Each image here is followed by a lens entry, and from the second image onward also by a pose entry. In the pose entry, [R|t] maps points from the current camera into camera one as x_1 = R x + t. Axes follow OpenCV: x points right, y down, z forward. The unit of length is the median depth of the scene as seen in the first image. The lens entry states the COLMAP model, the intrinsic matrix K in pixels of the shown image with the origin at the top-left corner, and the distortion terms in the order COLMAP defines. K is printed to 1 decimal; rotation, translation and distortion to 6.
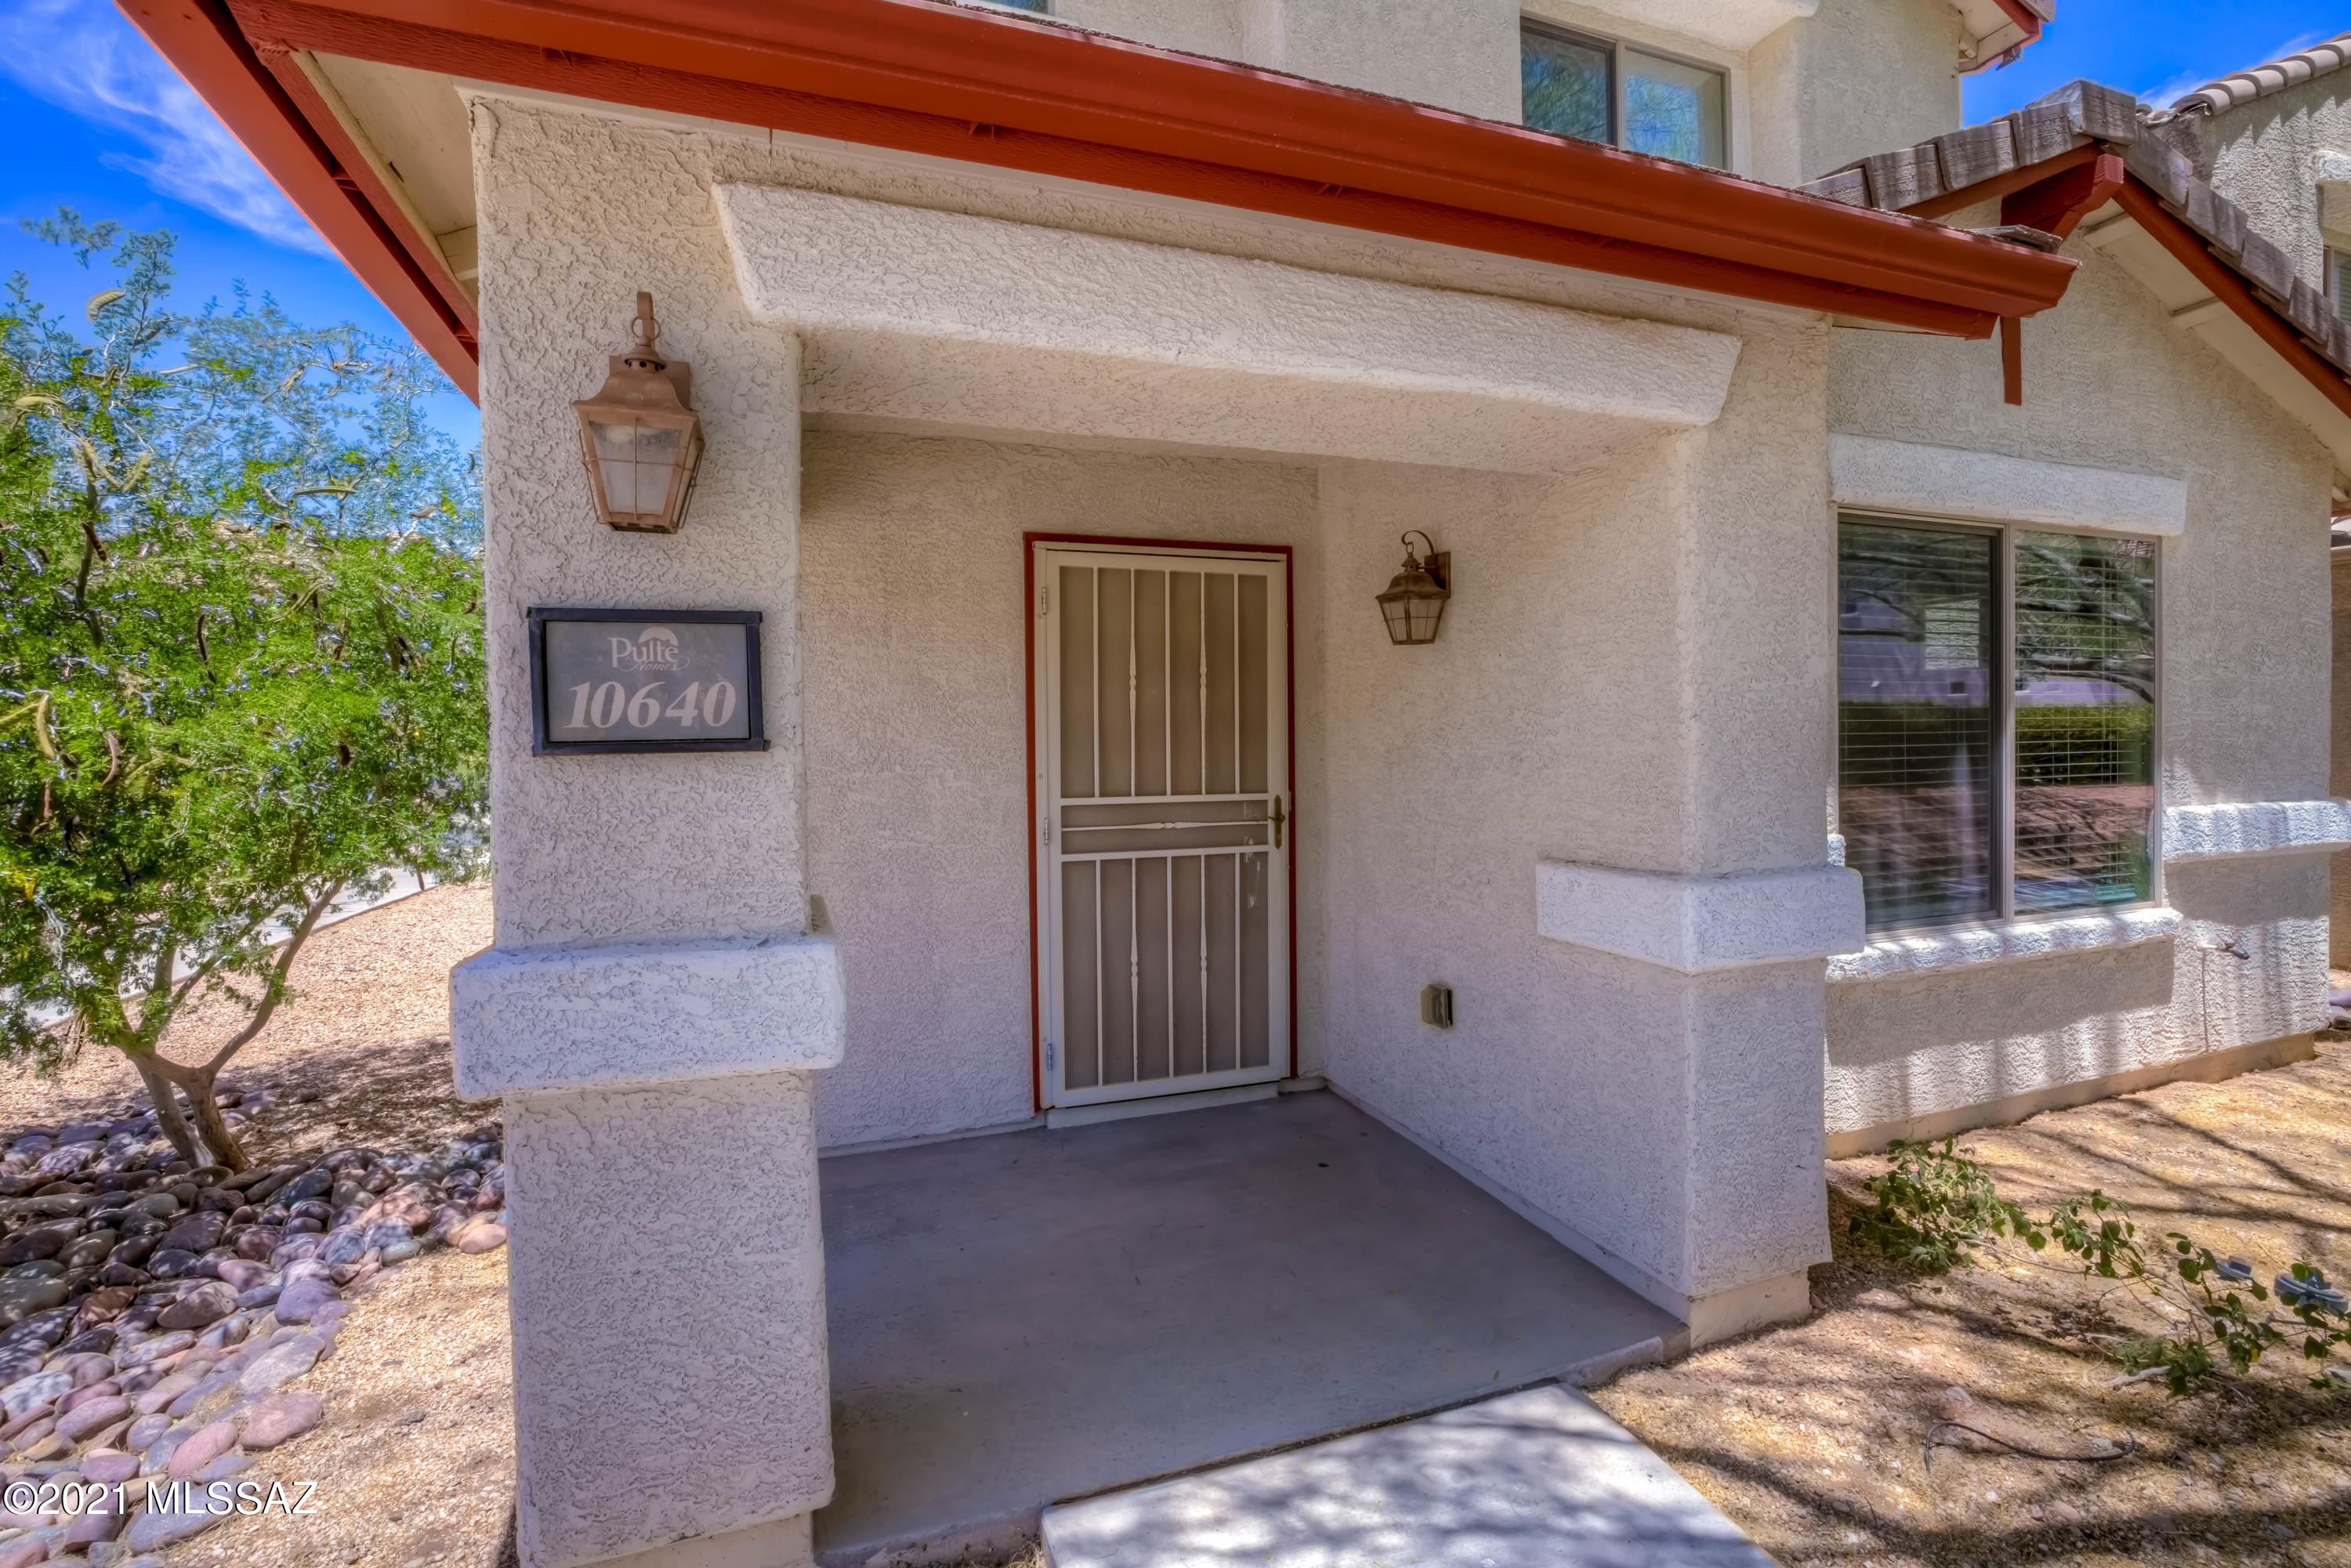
lens RADIAL K [[1055.7, 0, 1175.5], [0, 1055.7, 784.0], [0, 0, 1]] dist [-0.000014, -0.000055]
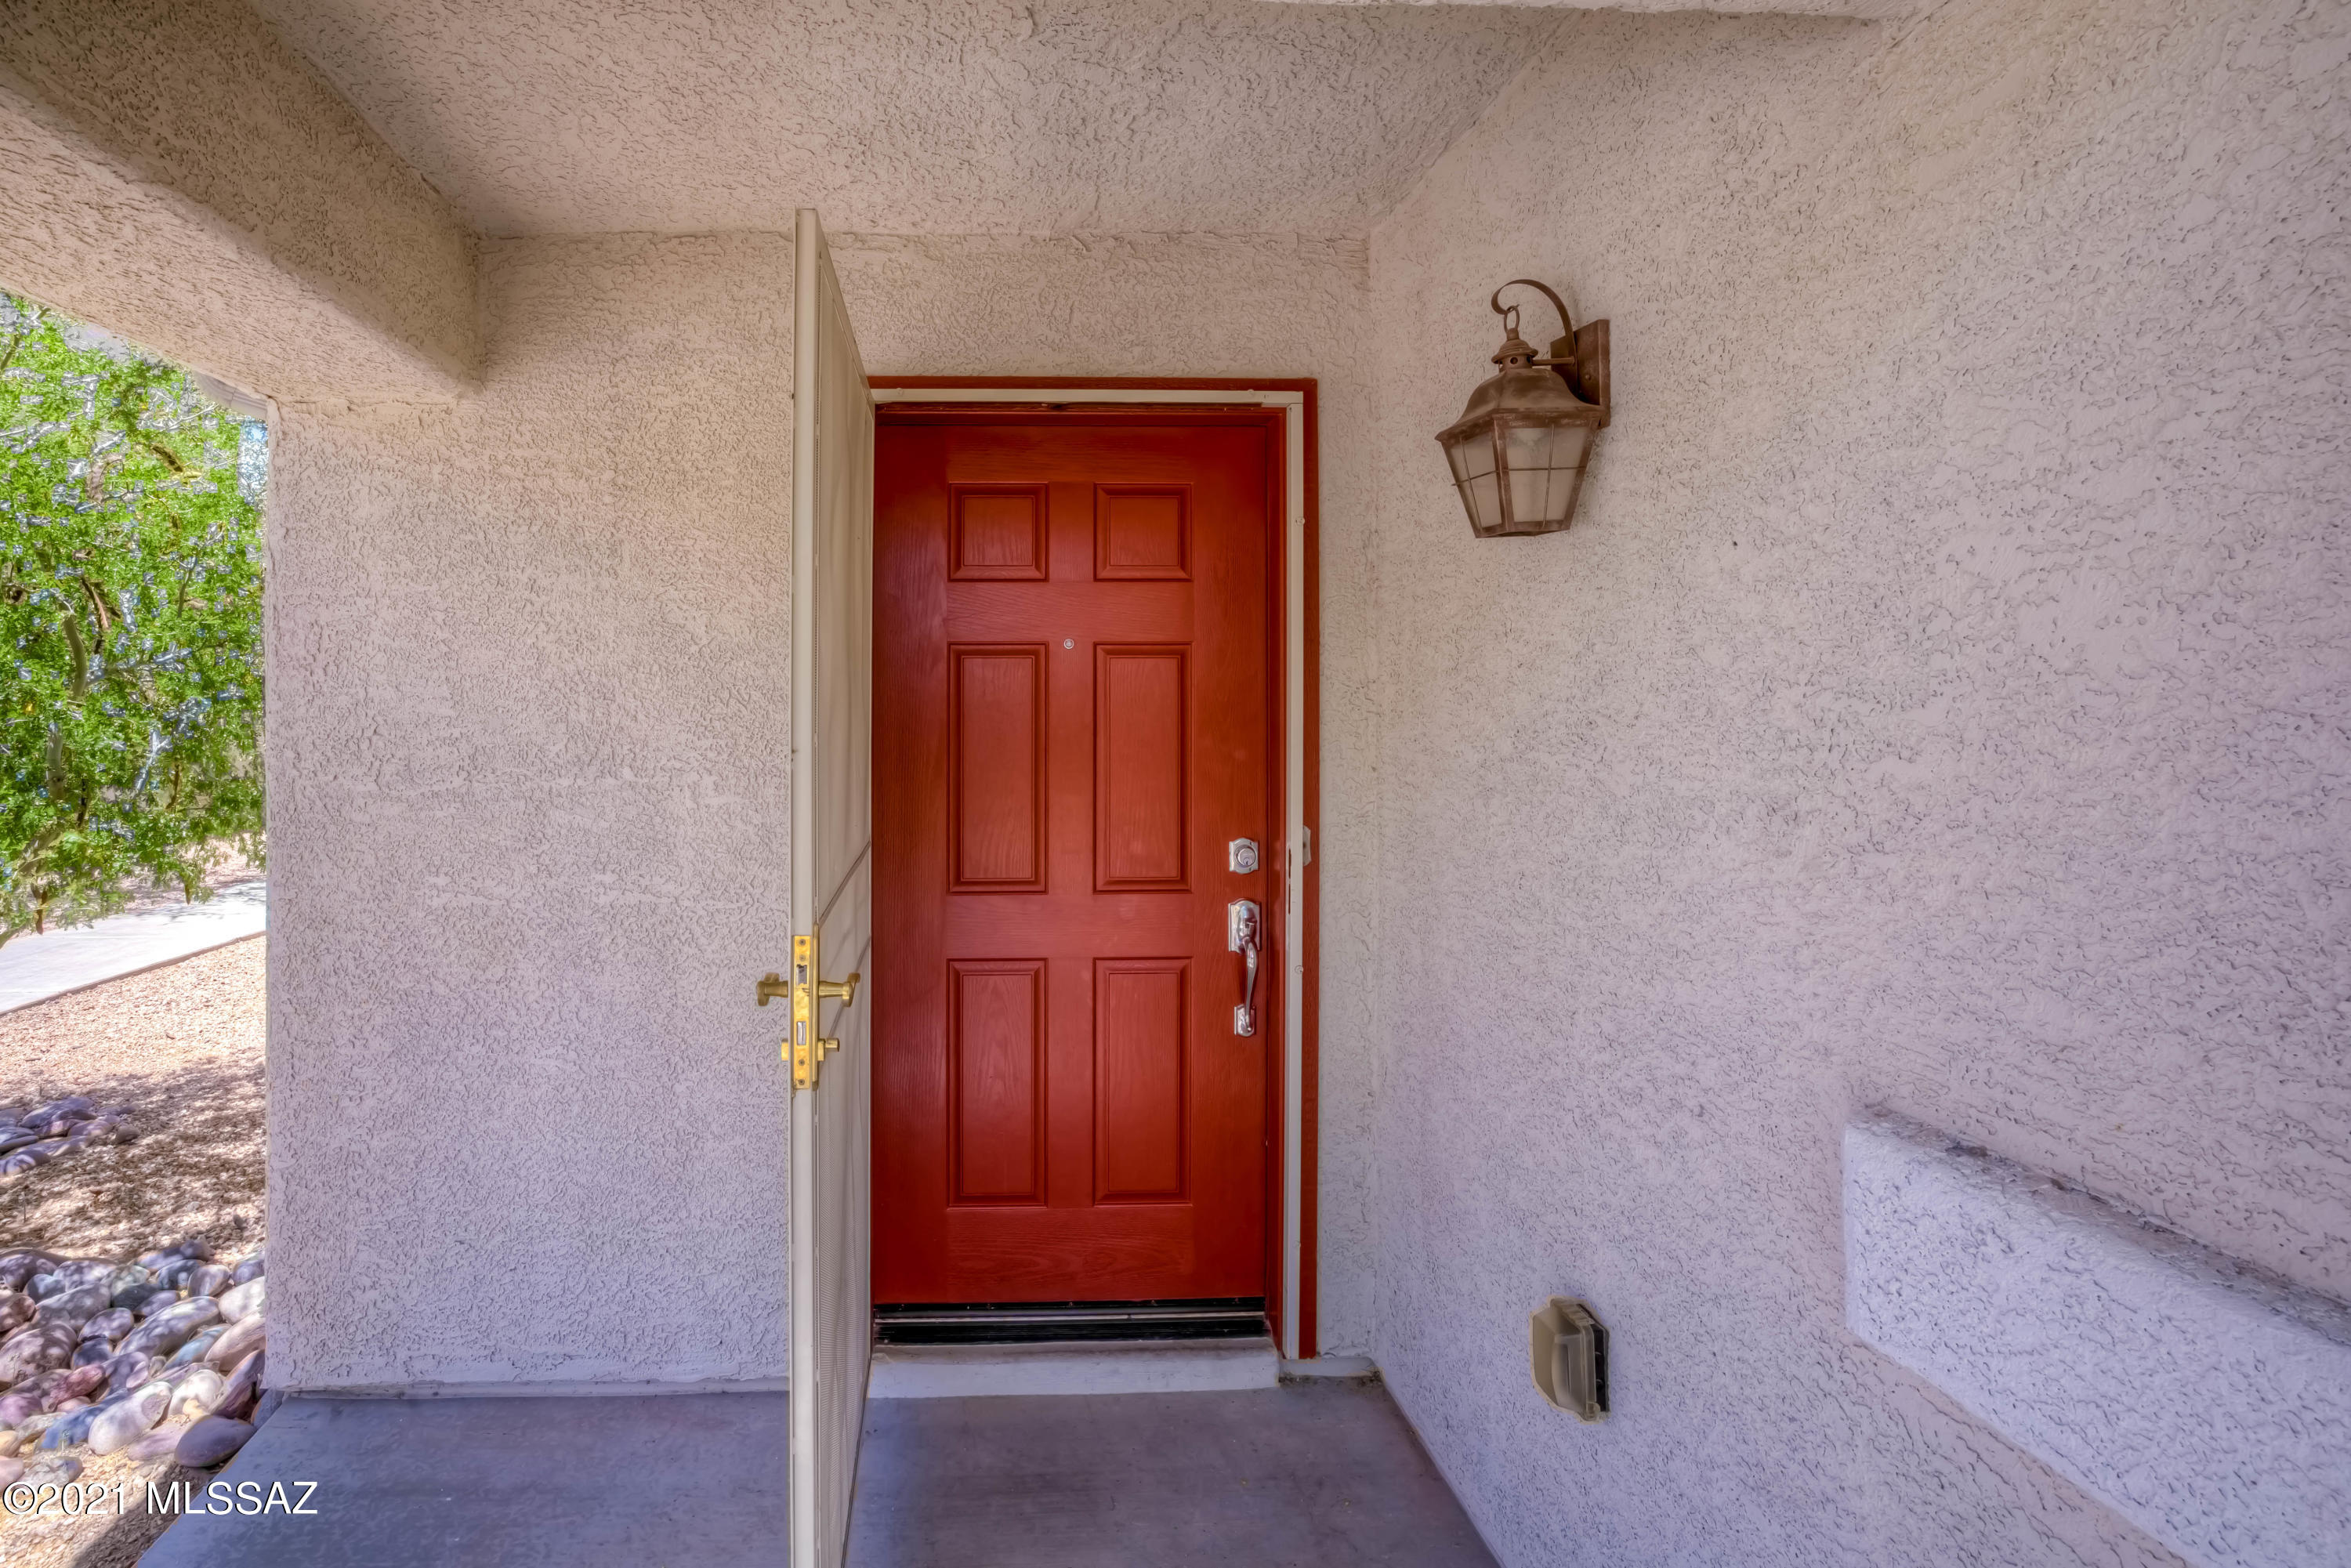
lens RADIAL K [[1124.0, 0, 1039.0], [0, 1124.0, 716.6], [0, 0, 1]] dist [-0.018258, 0.000245]
pose [[0.962992, 0.011214, -0.269298, 0.156543], [-0.018863, 0.999488, -0.025830, -0.038935], [0.268870, 0.029953, 0.962711, 0.488649]]
